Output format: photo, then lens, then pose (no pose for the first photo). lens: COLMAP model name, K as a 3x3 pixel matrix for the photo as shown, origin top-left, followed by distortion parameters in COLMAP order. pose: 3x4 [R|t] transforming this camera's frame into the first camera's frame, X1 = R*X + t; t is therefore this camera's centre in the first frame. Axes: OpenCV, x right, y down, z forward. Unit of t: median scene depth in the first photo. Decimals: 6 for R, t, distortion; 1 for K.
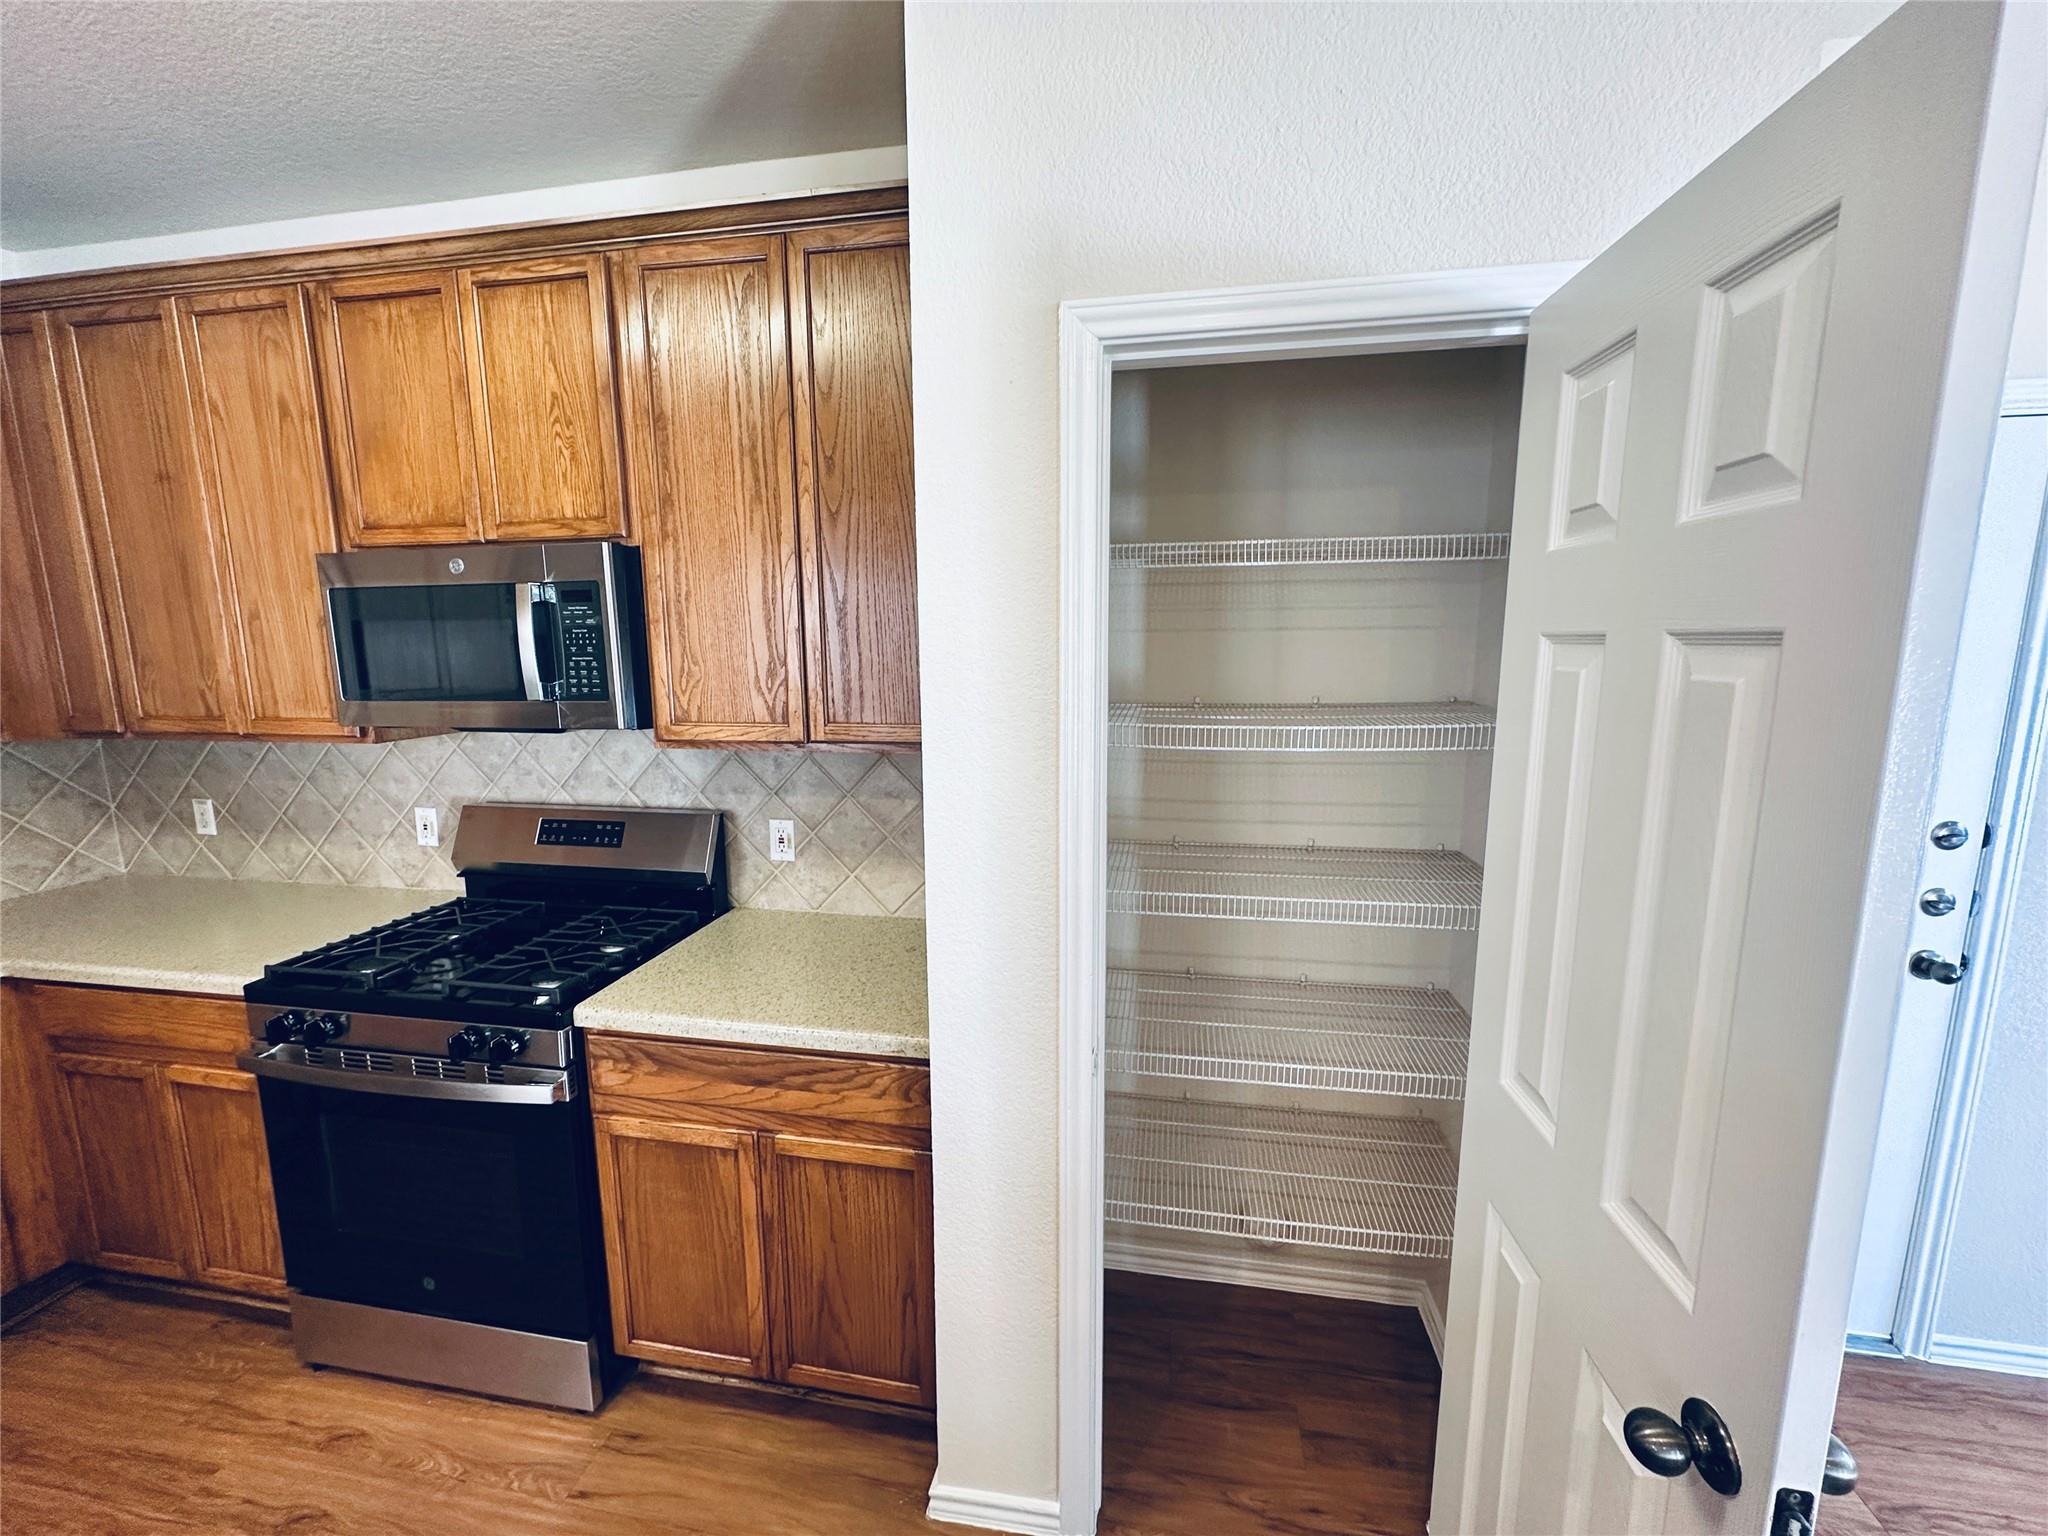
lens RADIAL K [[806.4, 0, 1016.2], [0, 806.4, 771.3], [0, 0, 1]] dist [-0.001670, 0.000189]
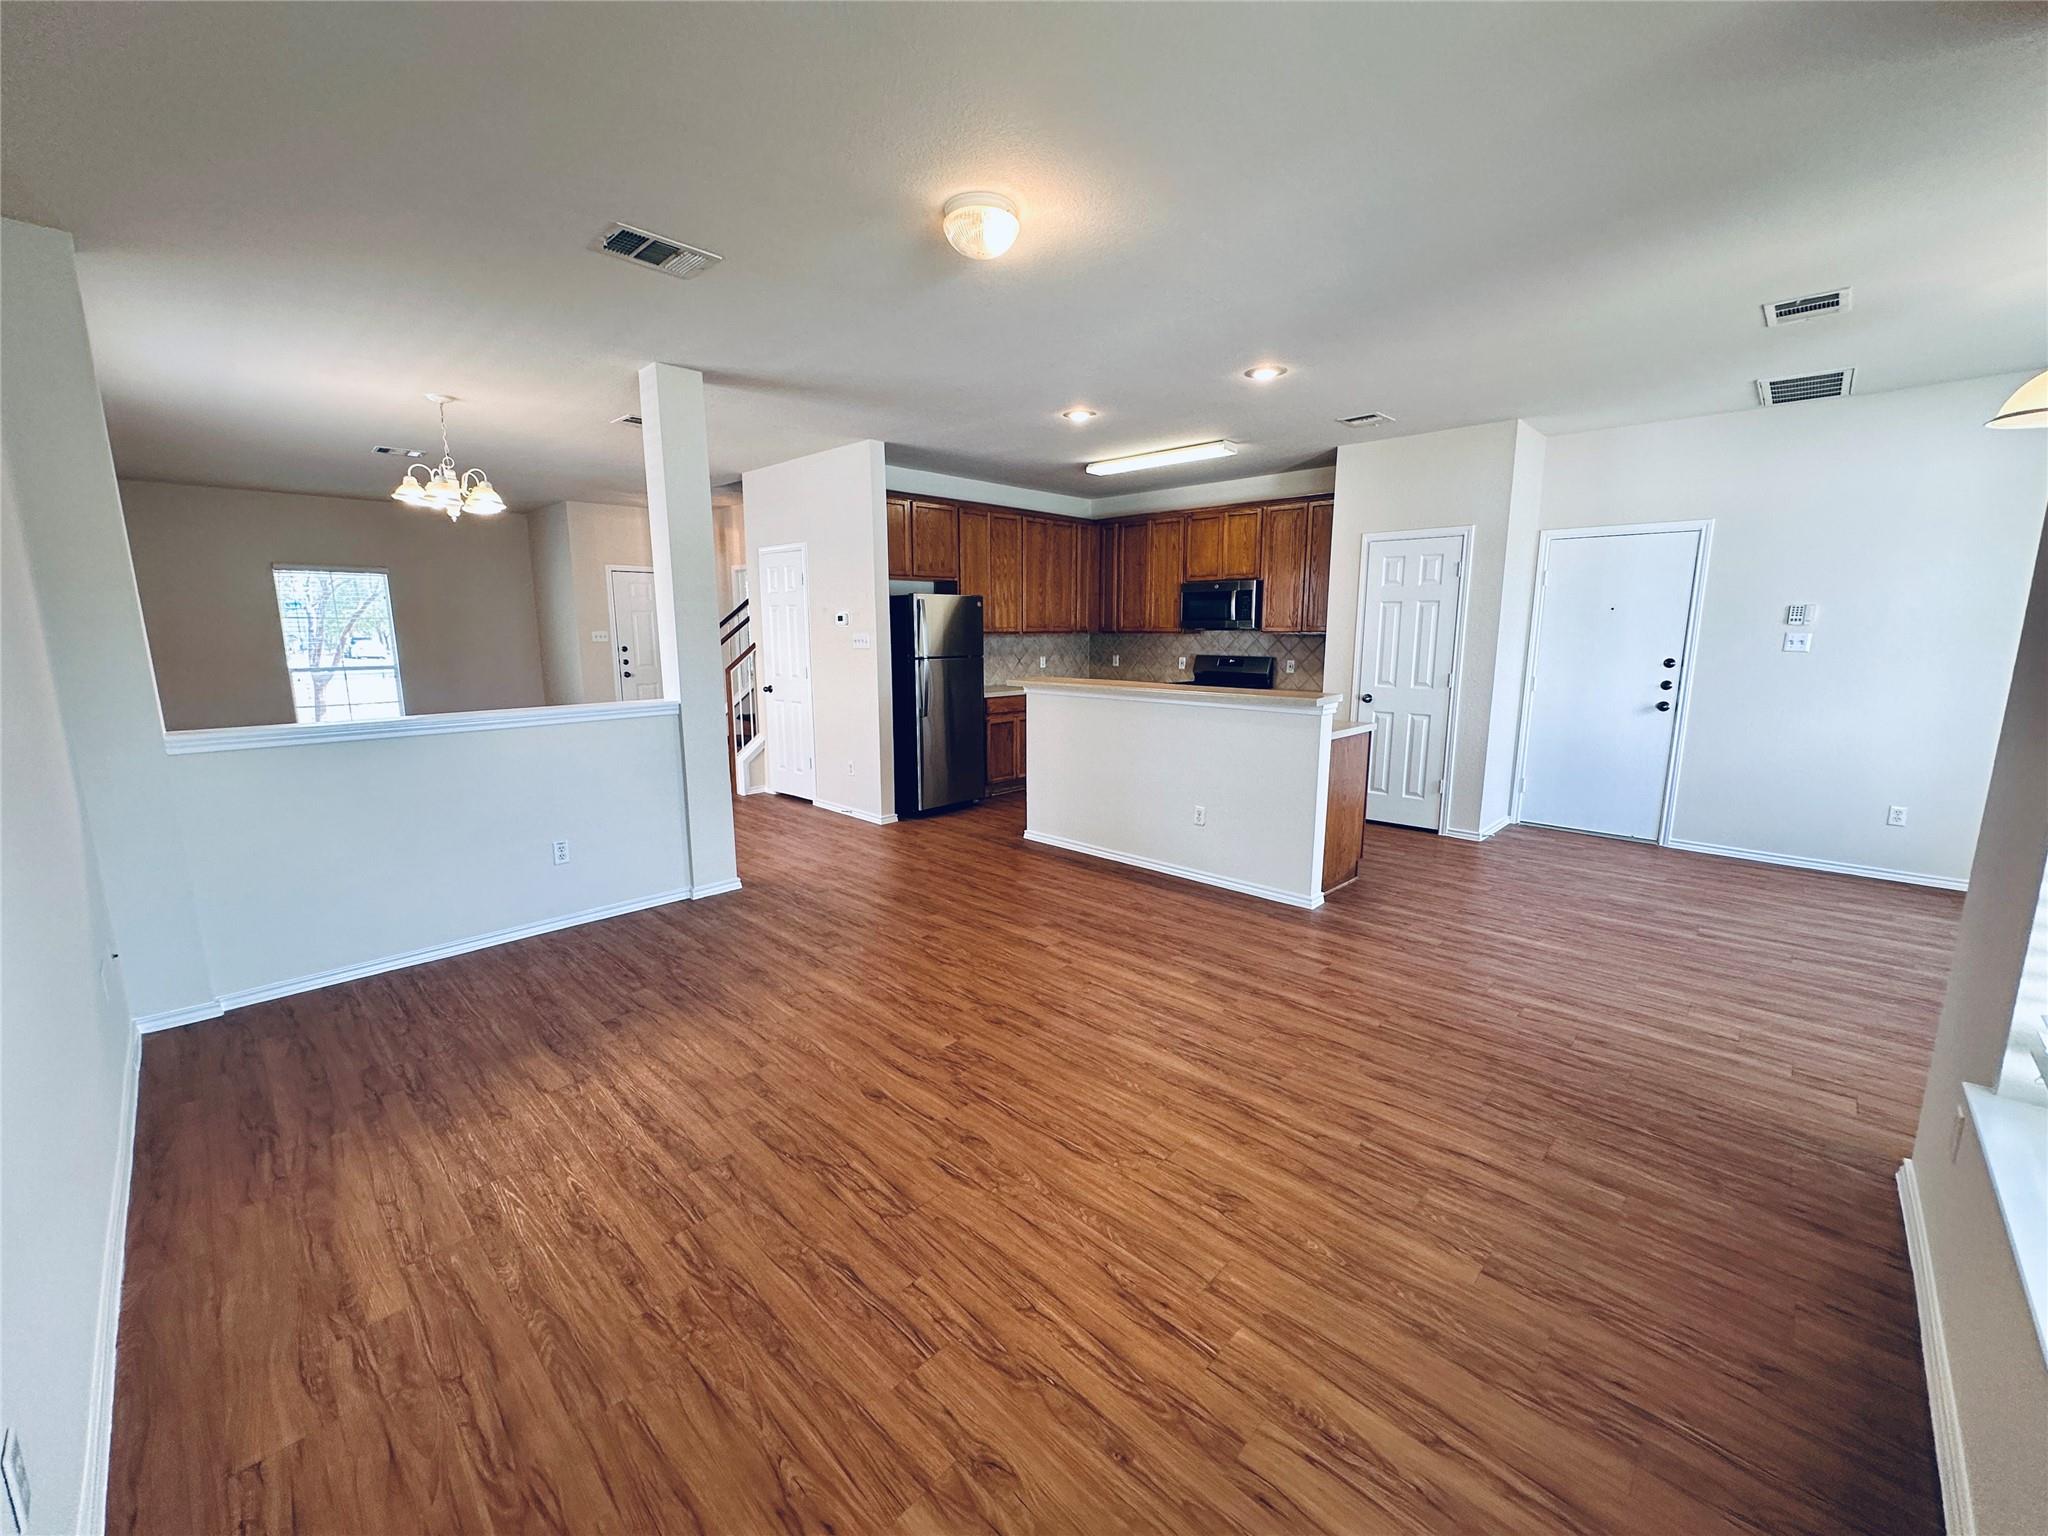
lens RADIAL K [[812.6, 0, 1024.0], [0, 812.6, 768.0], [0, 0, 1]] dist [-0.000631, 0.000498]
pose [[0.832507, 0.098651, -0.545160, 0.775448], [-0.087712, 0.995077, 0.046124, 0.524526], [0.547026, 0.009419, 0.837062, -2.812542]]
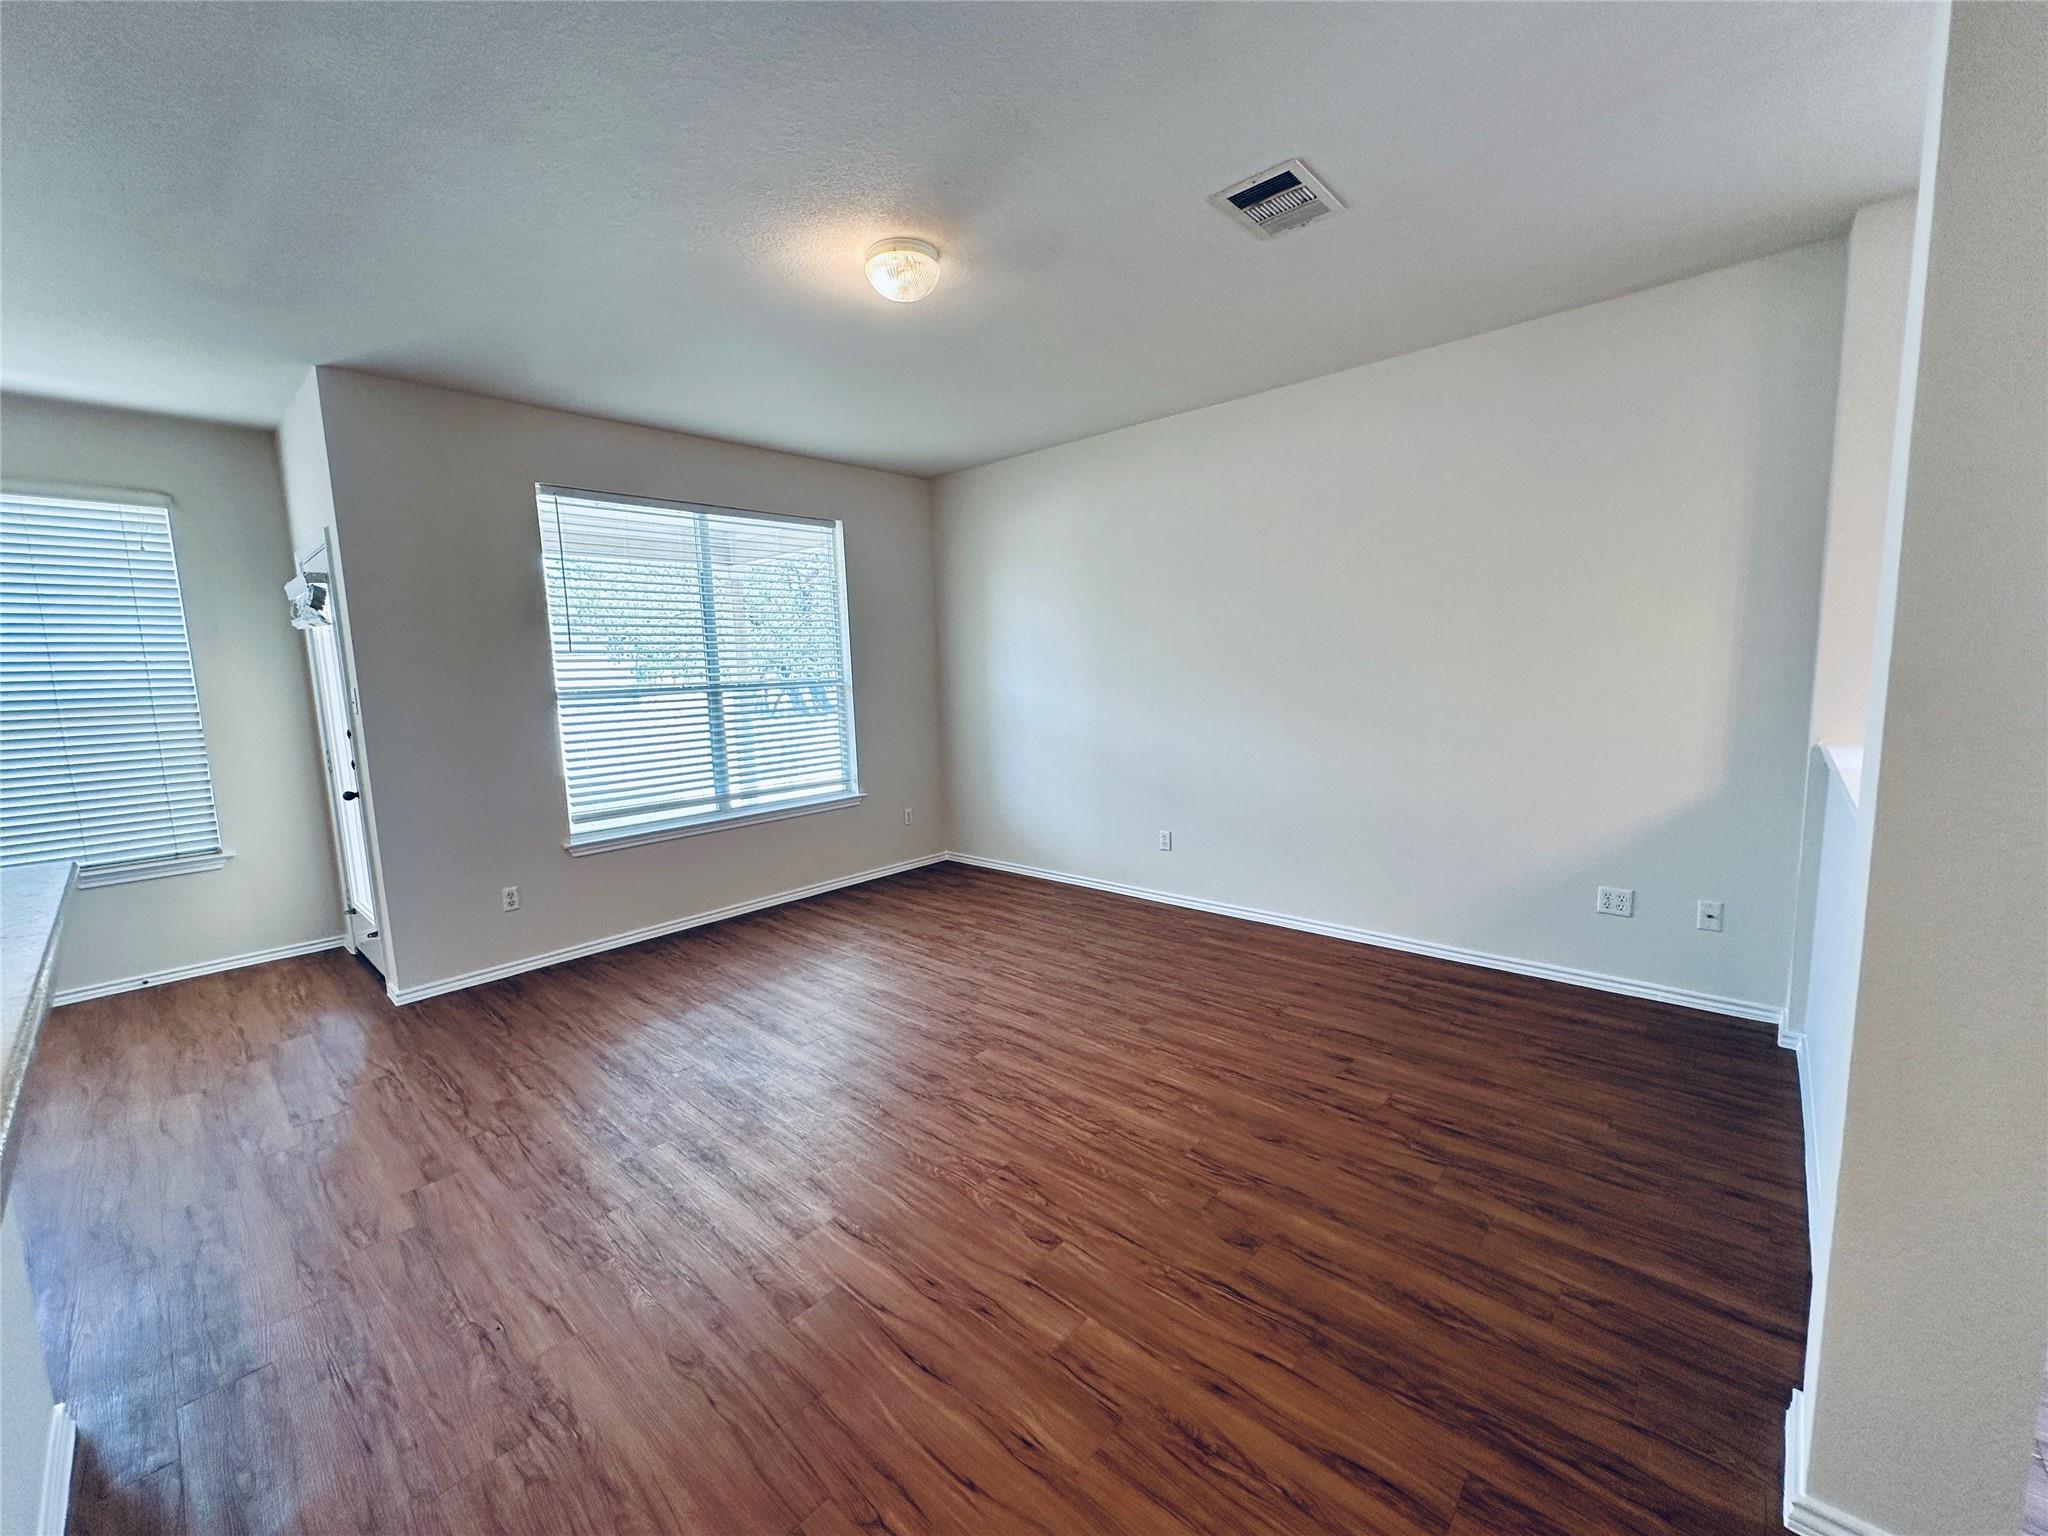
lens RADIAL K [[806.4, 0, 1016.2], [0, 806.4, 771.3], [0, 0, 1]] dist [-0.001670, 0.000189]
pose [[-0.844452, -0.033659, 0.534573, -1.098932], [0.122734, 0.959311, 0.254282, 0.185879], [-0.521380, 0.280340, -0.805960, -0.406429]]
